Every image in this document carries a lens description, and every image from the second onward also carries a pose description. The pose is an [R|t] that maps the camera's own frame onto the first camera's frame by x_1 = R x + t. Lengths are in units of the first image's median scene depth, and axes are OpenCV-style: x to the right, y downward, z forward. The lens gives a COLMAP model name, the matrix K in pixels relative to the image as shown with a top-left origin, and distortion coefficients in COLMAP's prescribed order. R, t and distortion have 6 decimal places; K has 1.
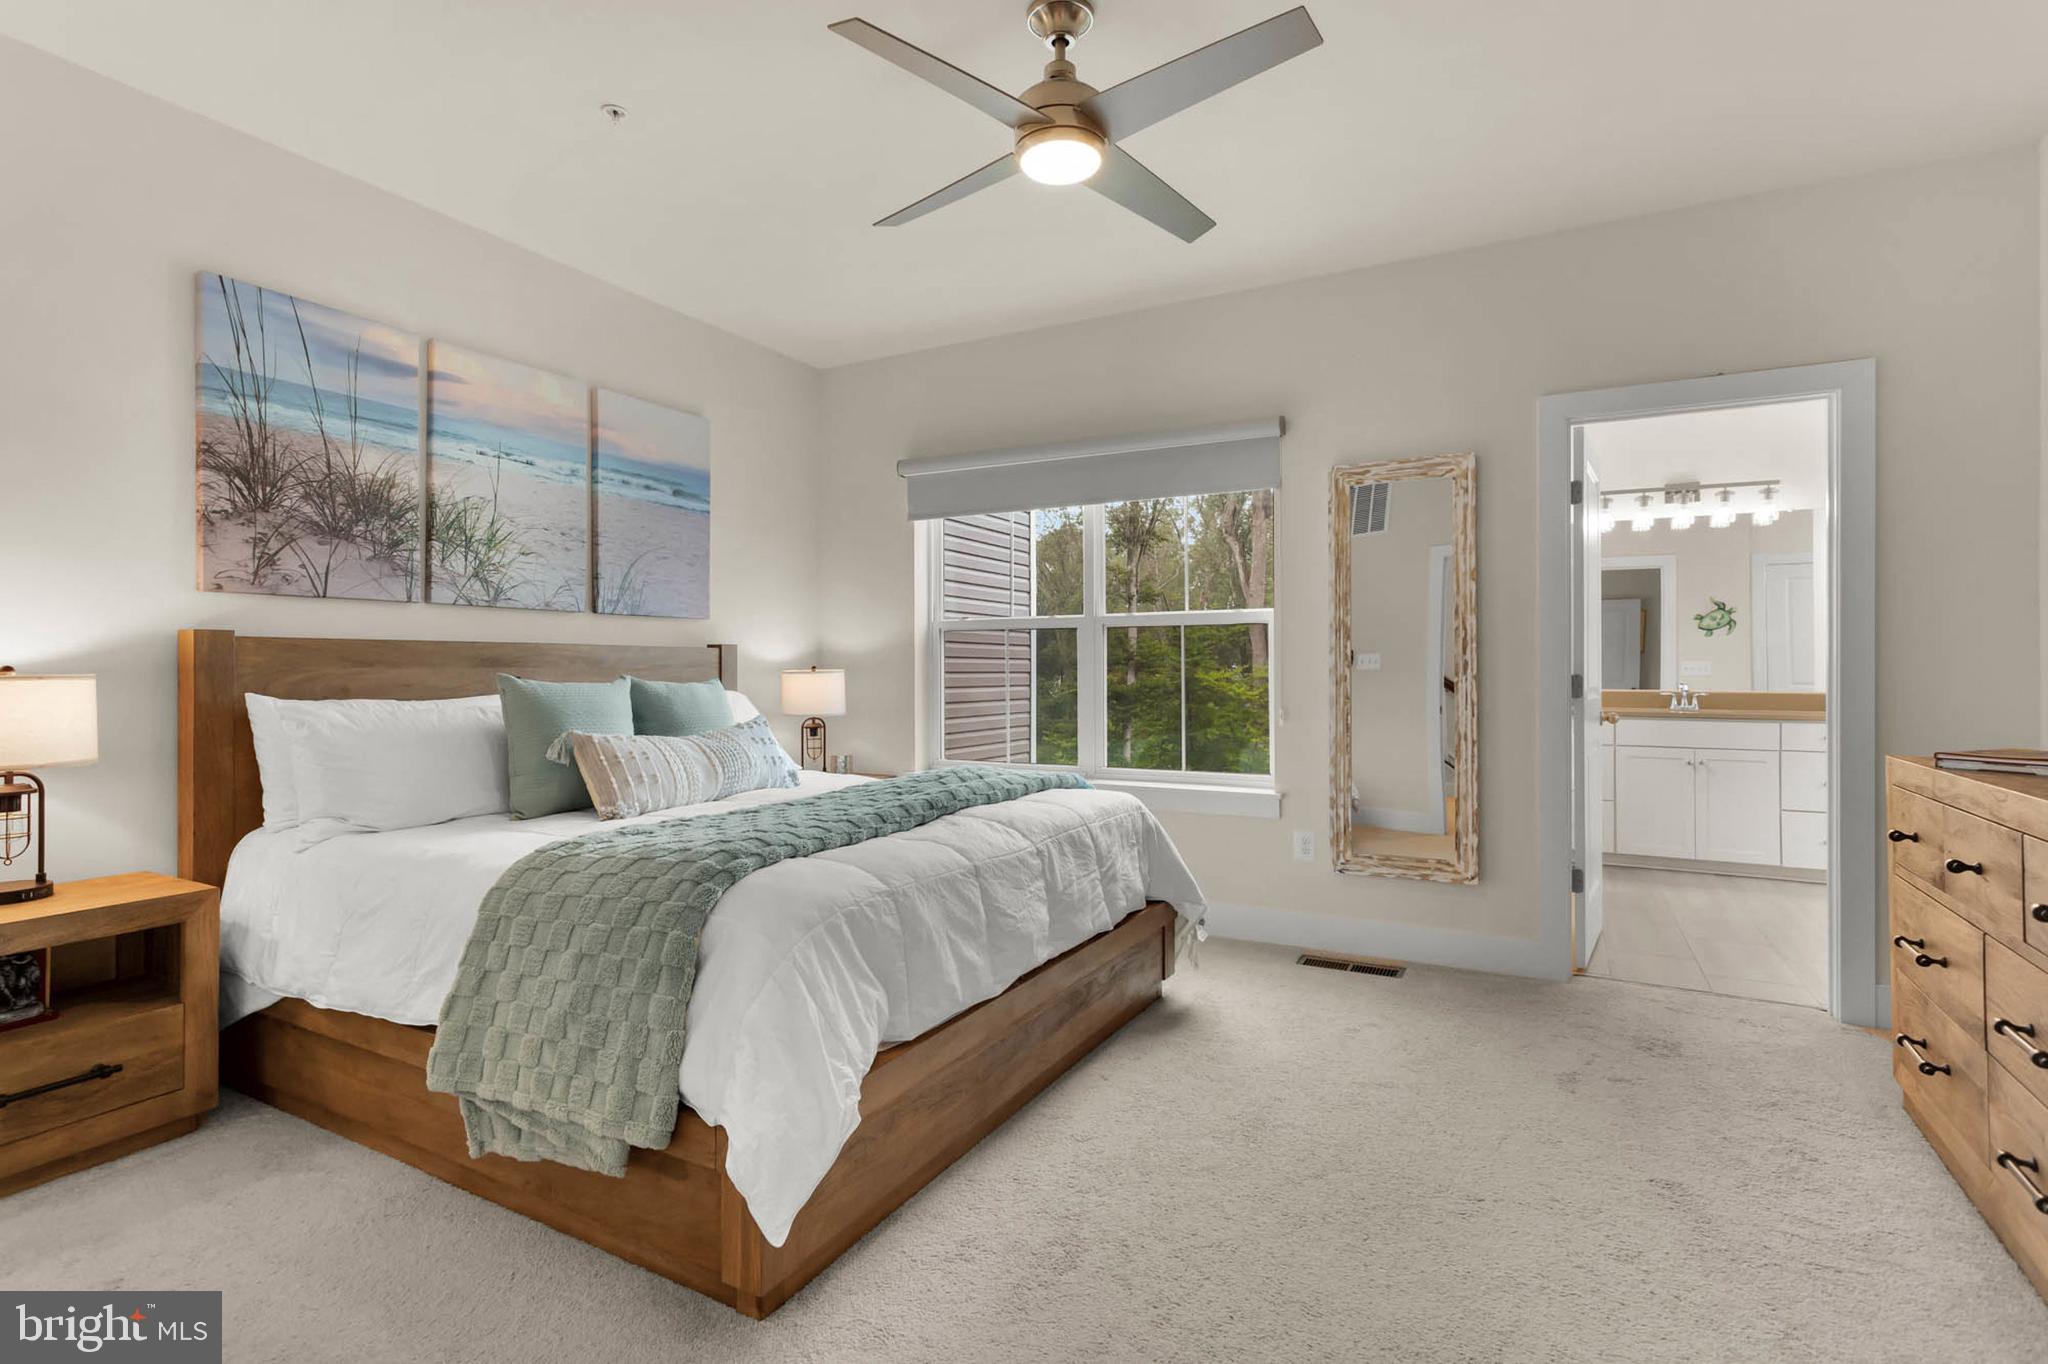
lens RADIAL K [[989.8, 0, 1022.2], [0, 989.8, 666.0], [0, 0, 1]] dist [0.005599, 0.000374]
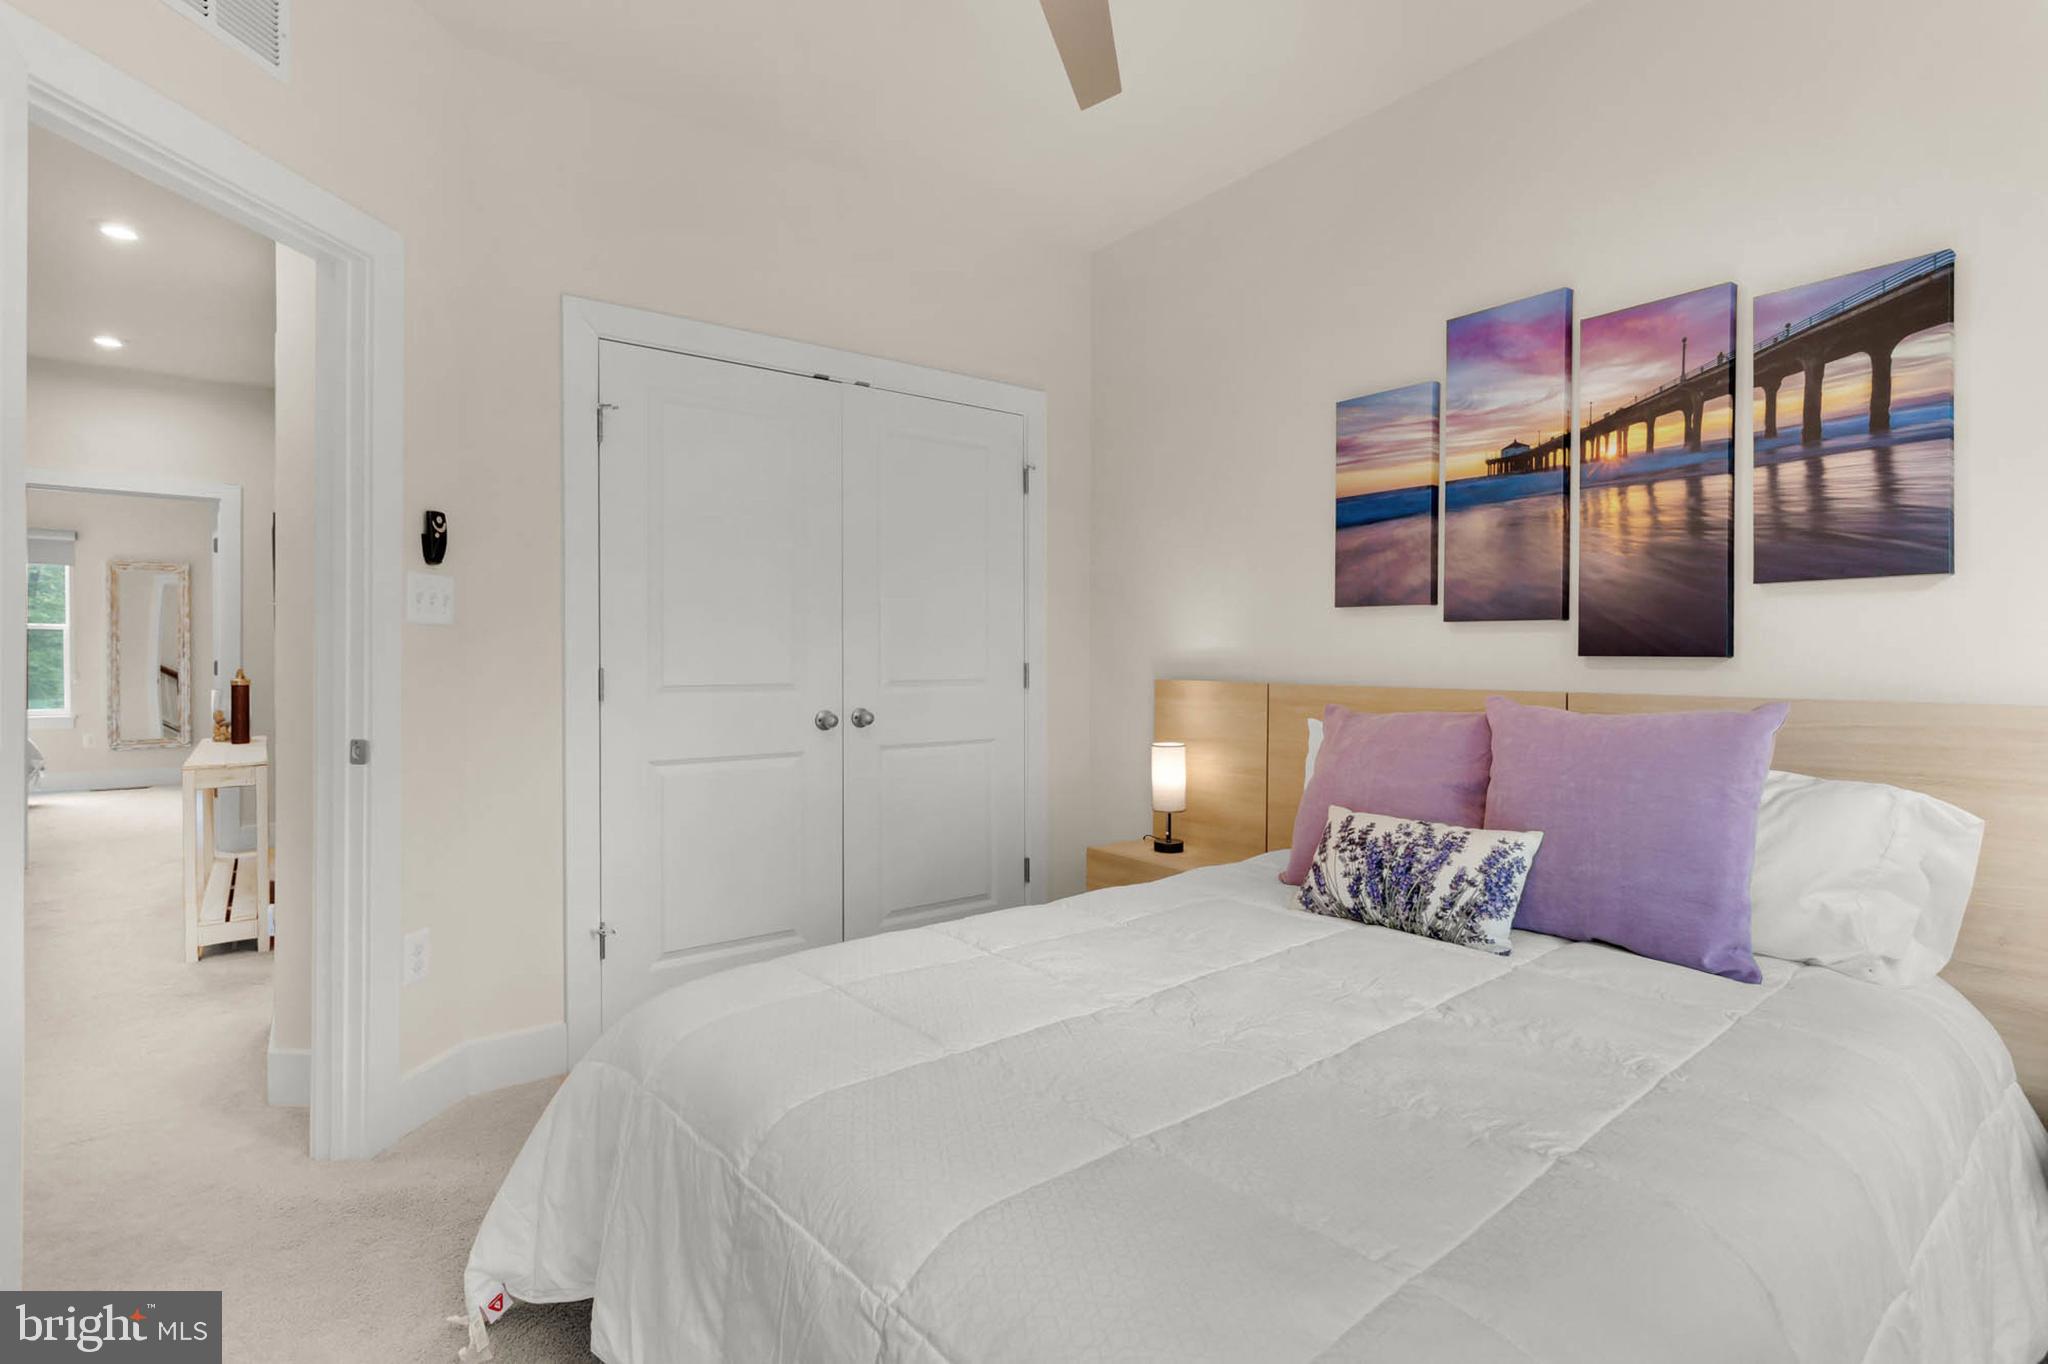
lens RADIAL K [[989.8, 0, 1018.4], [0, 989.8, 671.5], [0, 0, 1]] dist [0.005599, 0.000374]
pose [[0.410750, -0.000060, 0.911748, -1.148900], [-0.004317, 0.999989, 0.002010, 0.035077], [-0.911738, -0.004762, 0.410745, -2.290108]]
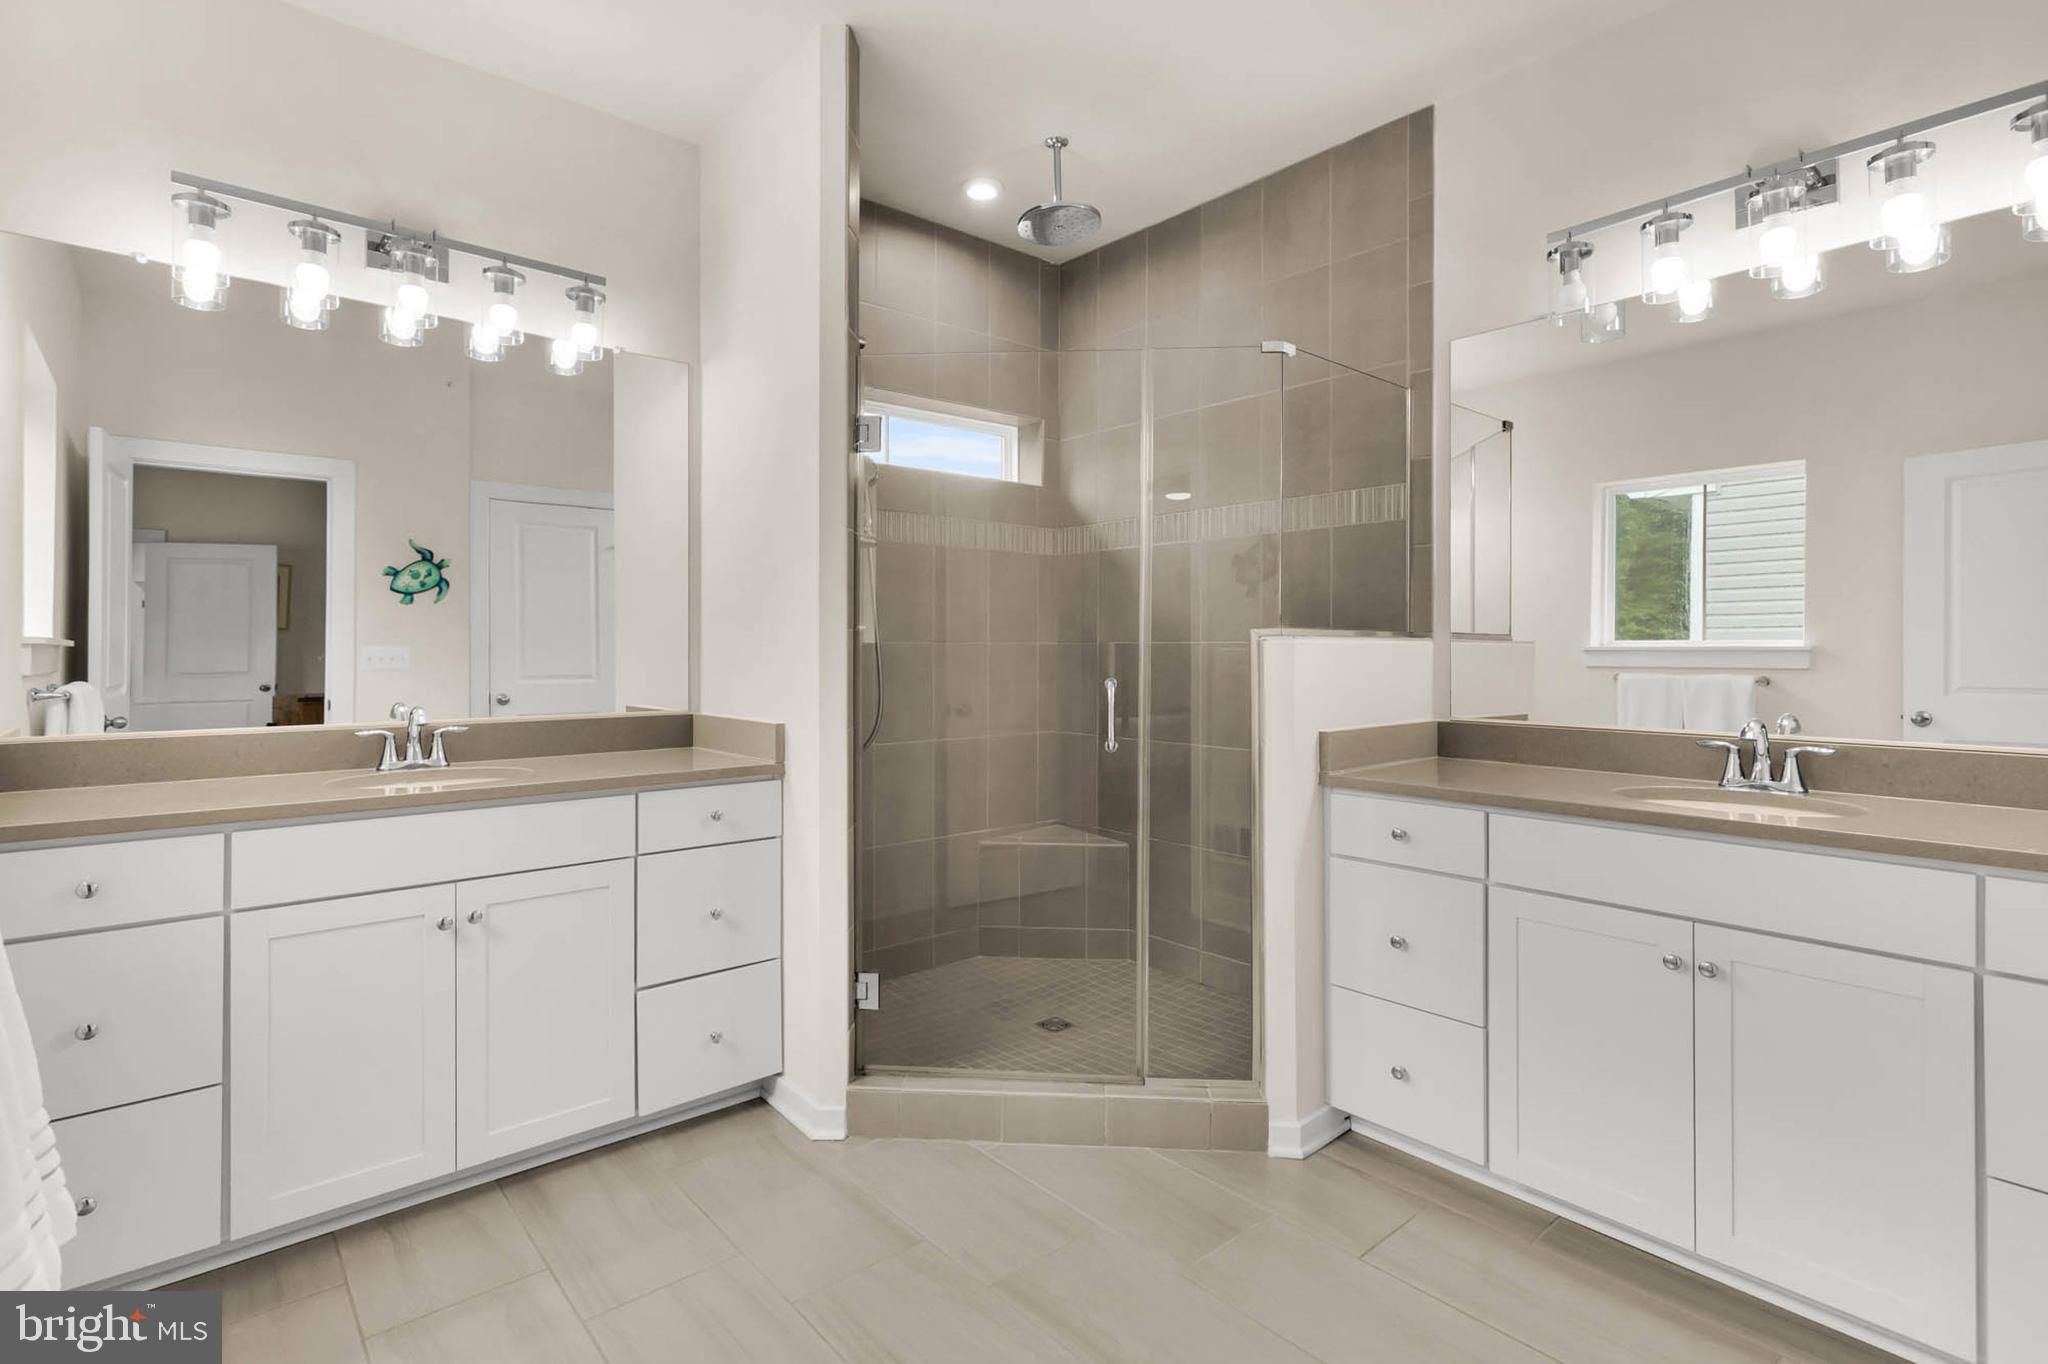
lens RADIAL K [[989.8, 0, 1028.4], [0, 989.8, 641.5], [0, 0, 1]] dist [0.005599, 0.000374]
pose [[0.352518, 0.003263, 0.935799, 0.431456], [-0.000227, 0.999994, -0.003401, -0.009469], [-0.935805, 0.000987, 0.352516, 0.715471]]
